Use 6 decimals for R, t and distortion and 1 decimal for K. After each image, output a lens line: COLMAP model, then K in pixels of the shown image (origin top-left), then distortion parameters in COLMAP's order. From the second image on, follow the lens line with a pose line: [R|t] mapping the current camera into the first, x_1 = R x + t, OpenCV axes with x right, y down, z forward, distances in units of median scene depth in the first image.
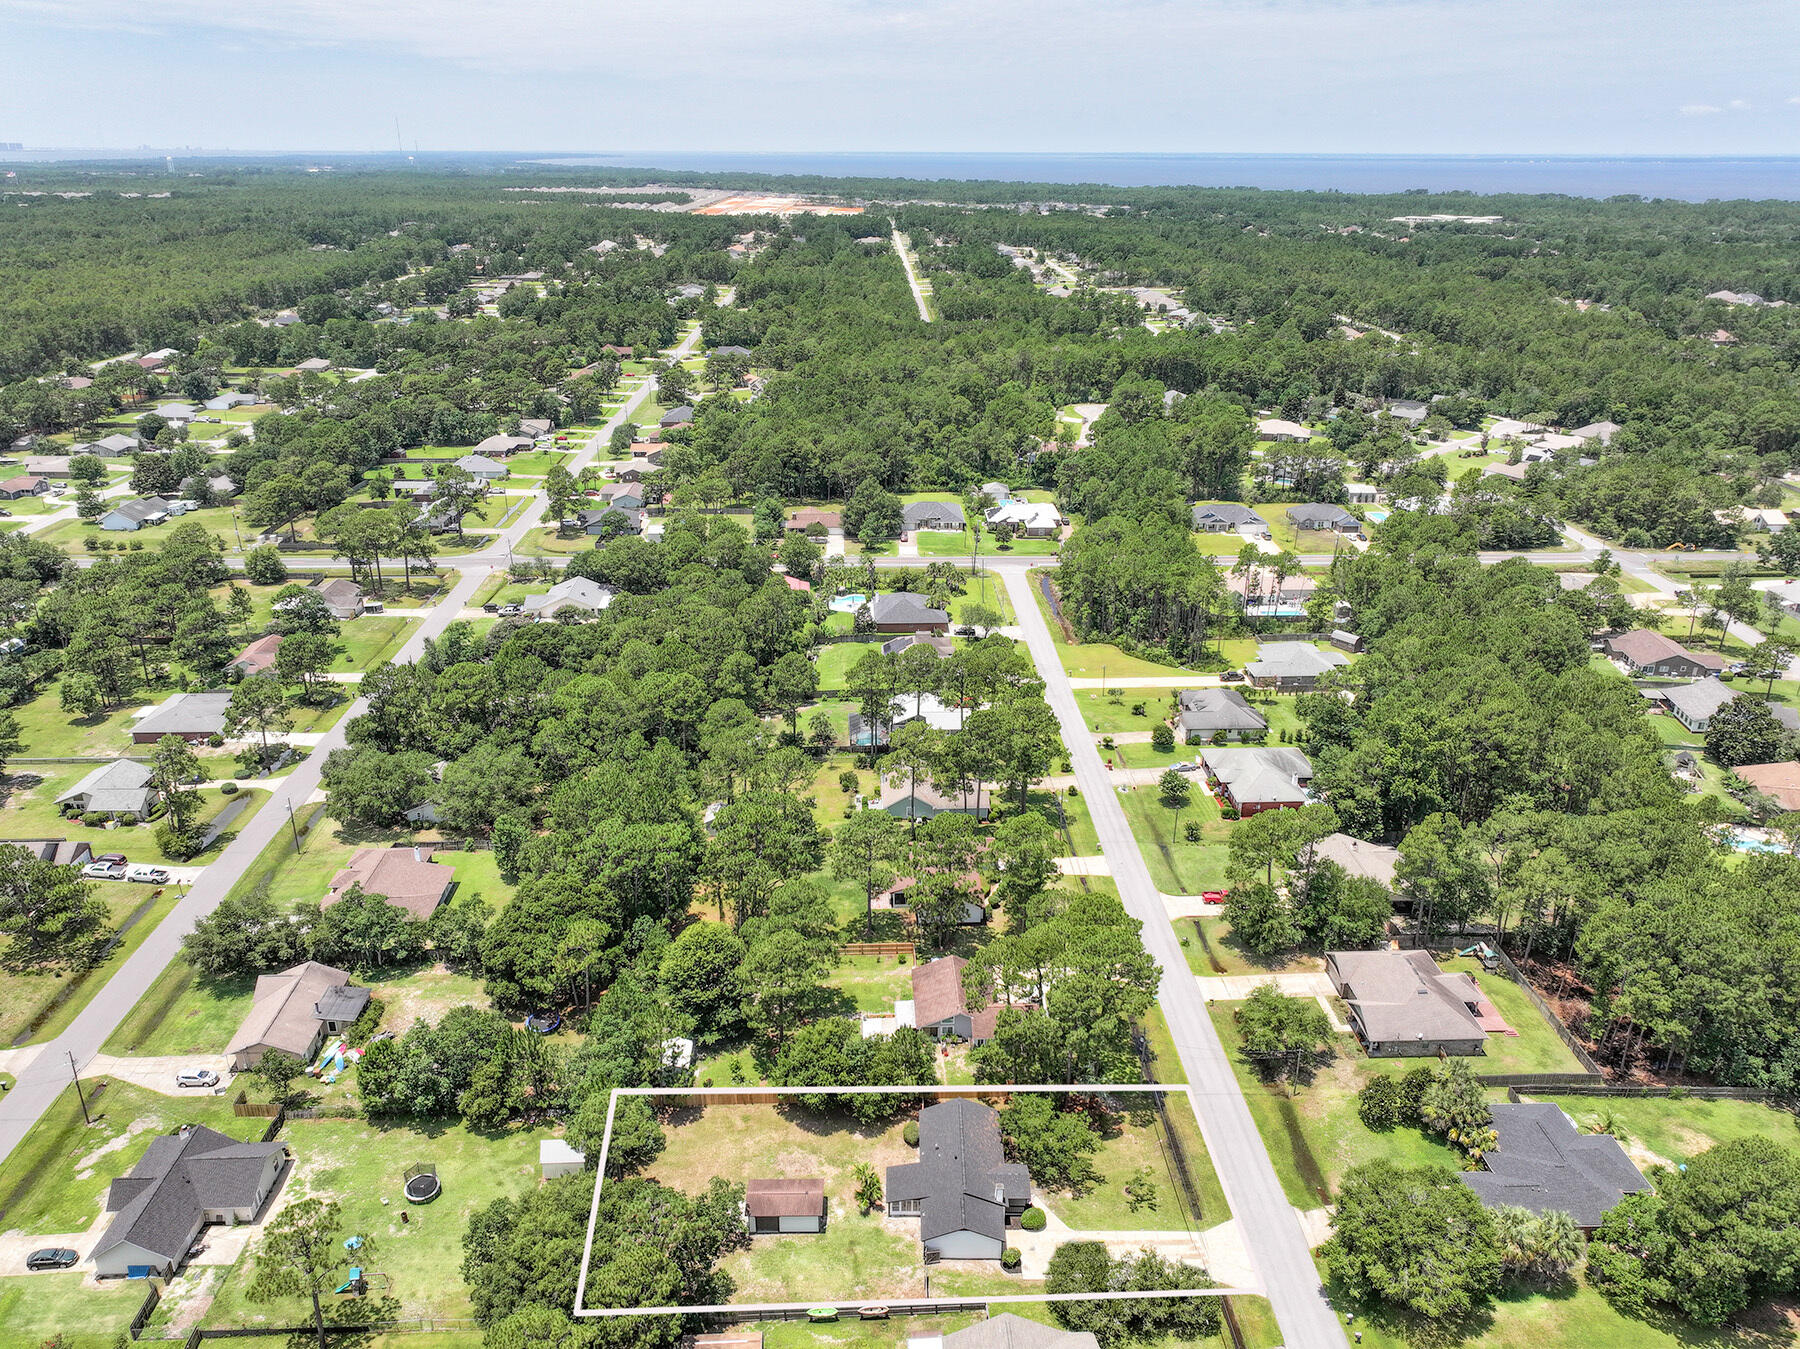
lens RADIAL K [[1261.4, 0, 893.6], [0, 1261.4, 674.4], [0, 0, 1]] dist [0.007008, 0.009745]
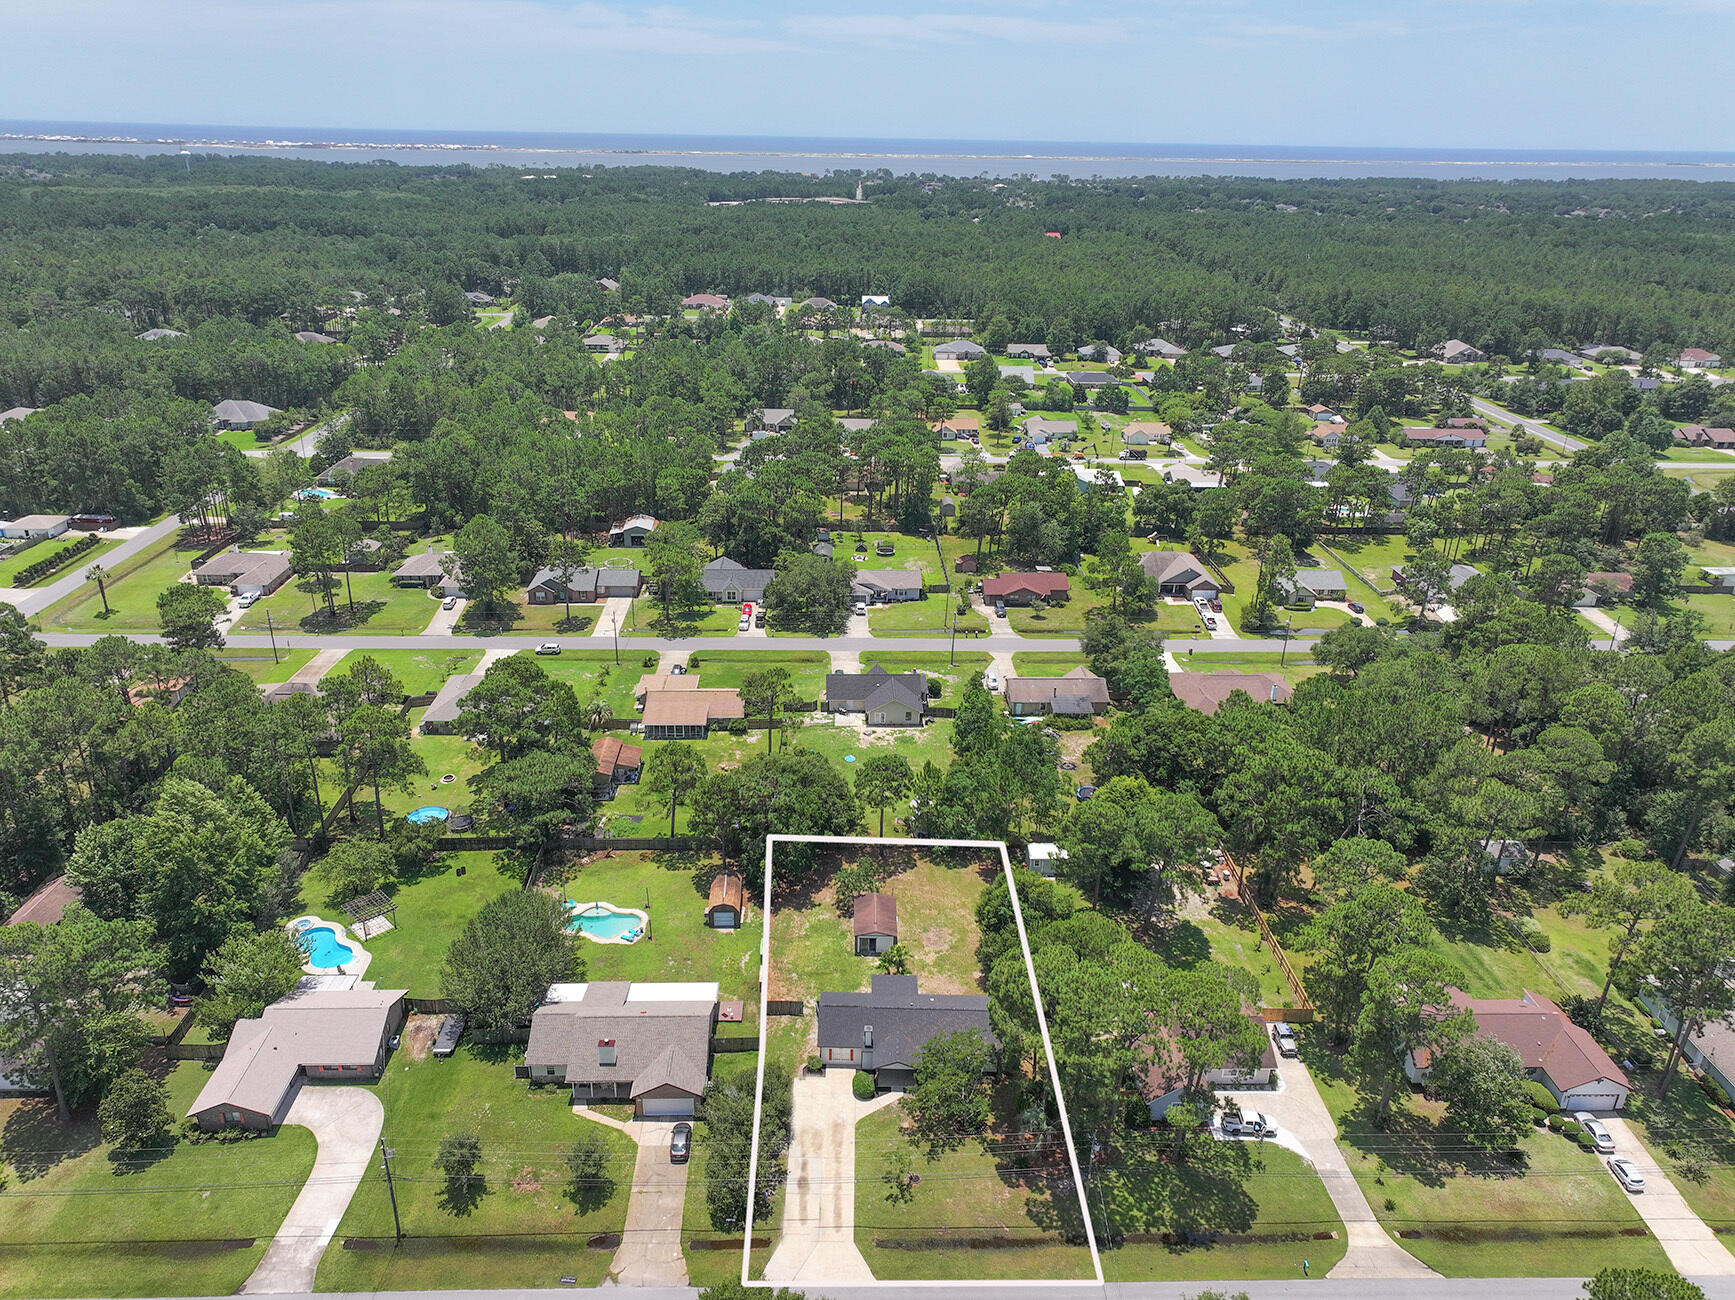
lens RADIAL K [[1215.8, 0, 861.3], [0, 1215.8, 649.9], [0, 0, 1]] dist [0.007008, 0.009745]
pose [[-0.004161, 0.387203, -0.921985, 0.434832], [-0.403060, 0.843133, 0.355907, -0.087424], [0.915164, 0.373096, 0.152558, 0.392997]]
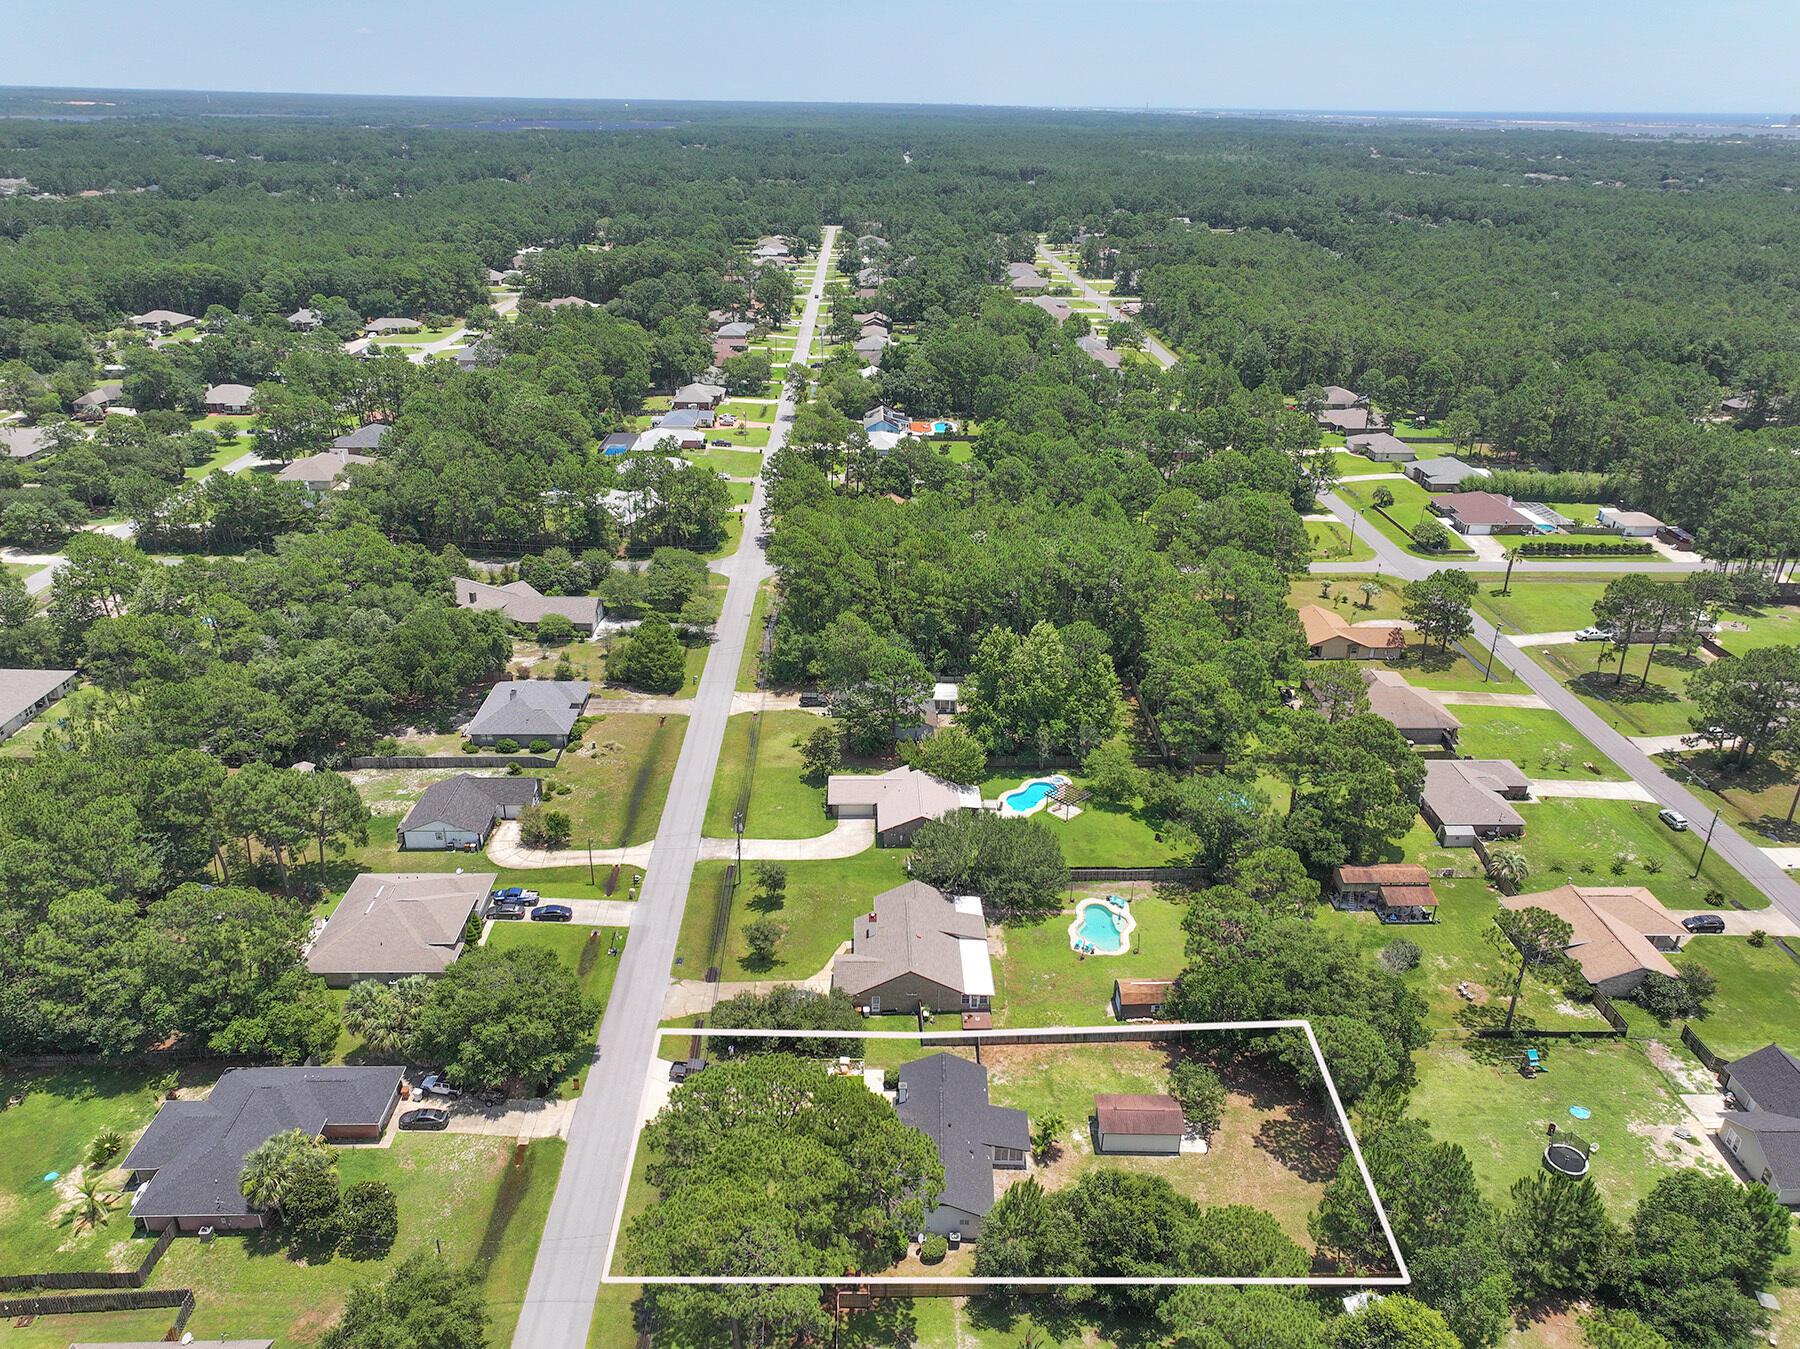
lens RADIAL K [[1261.4, 0, 893.6], [0, 1261.4, 674.4], [0, 0, 1]] dist [0.007008, 0.009745]
pose [[-0.999781, -0.014081, 0.015457, 0.042213], [0.001796, 0.678664, 0.734446, -0.249401], [-0.020832, 0.734313, -0.678491, 0.742580]]
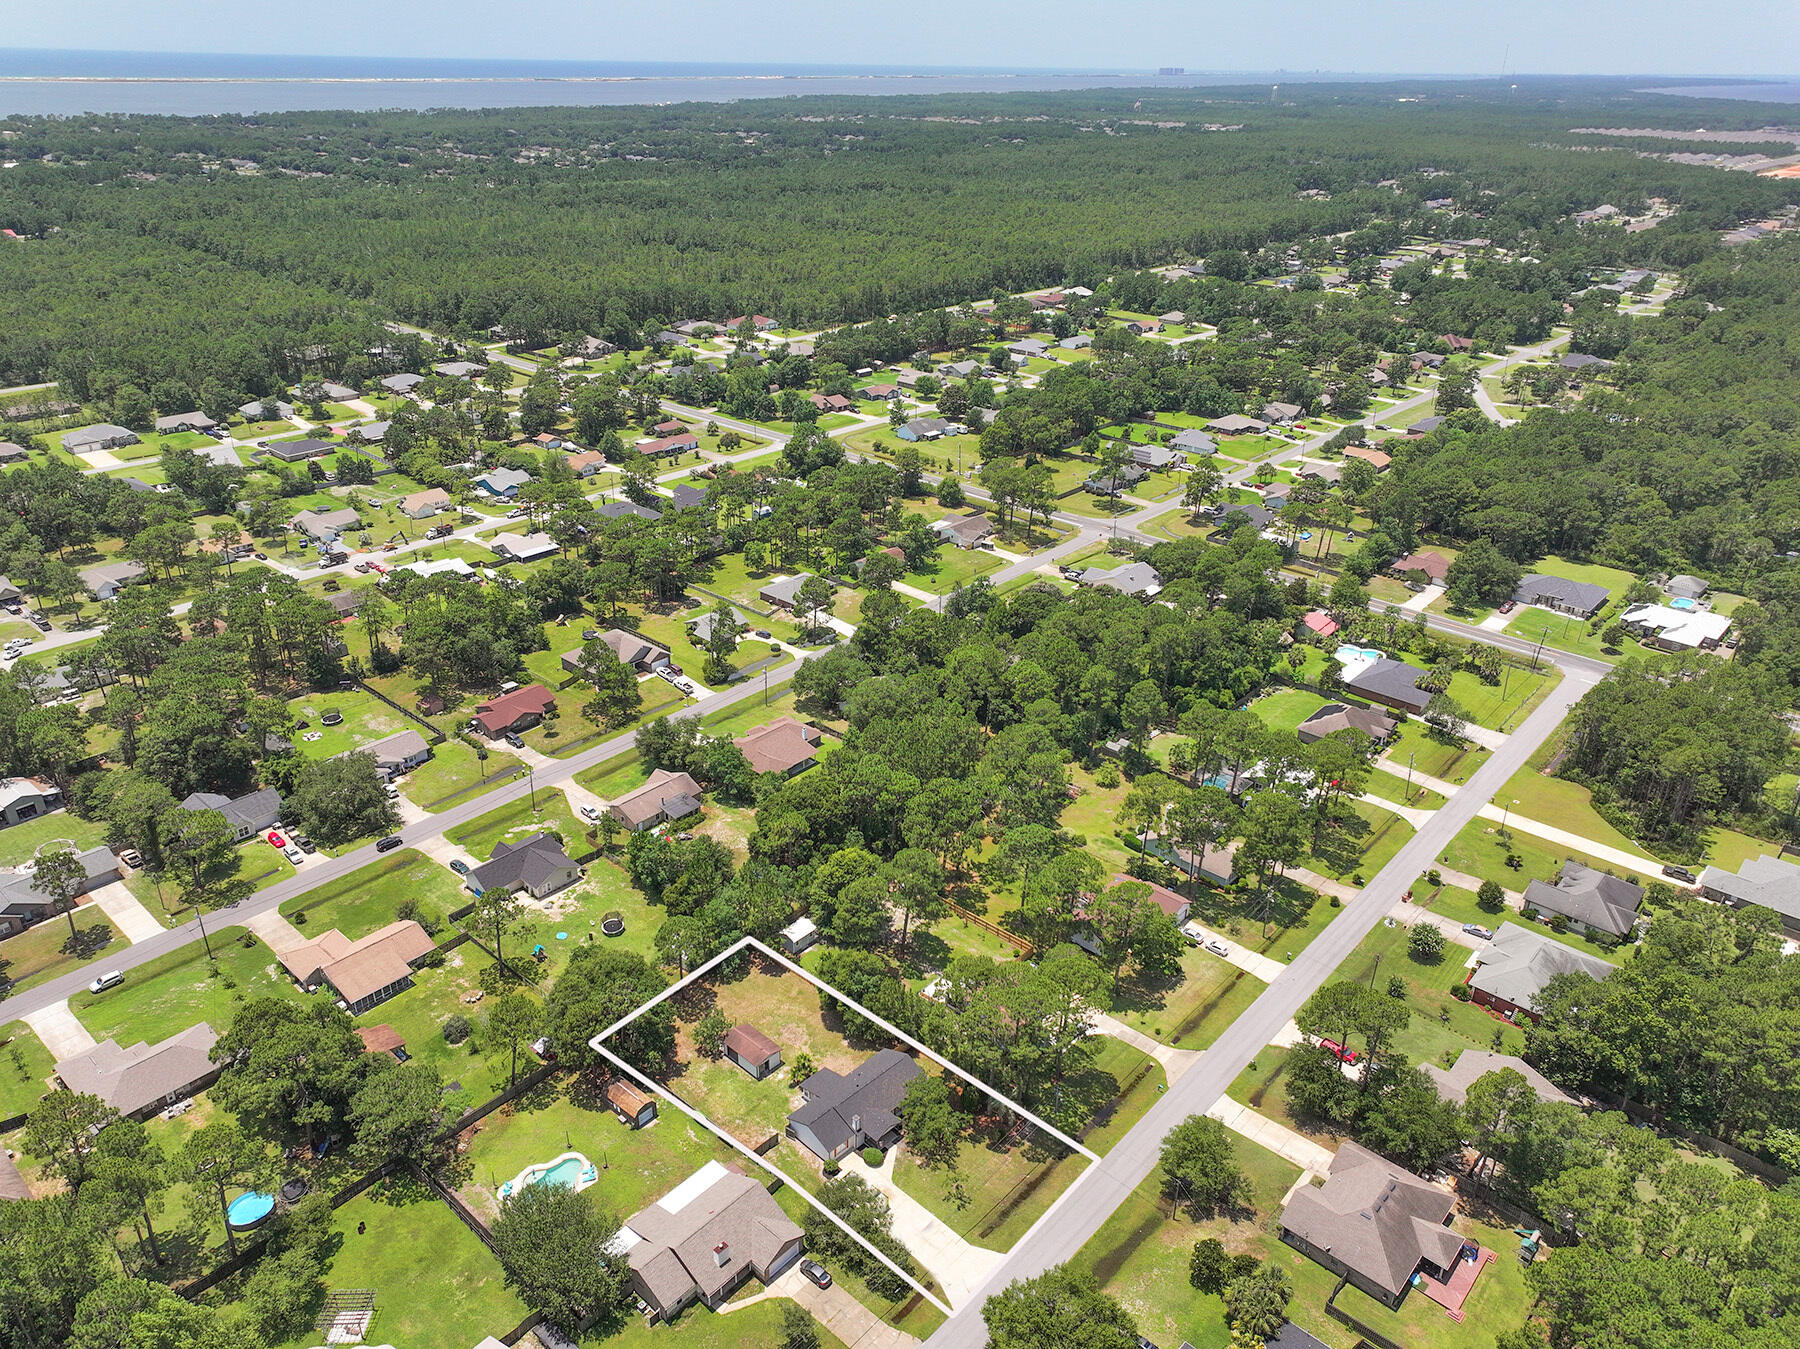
lens RADIAL K [[1261.4, 0, 893.6], [0, 1261.4, 674.4], [0, 0, 1]] dist [0.007008, 0.009745]
pose [[0.718263, 0.306429, -0.624660, 0.401047], [-0.274710, 0.949750, 0.150028, -0.113344], [0.639244, 0.063841, 0.766350, 0.014819]]
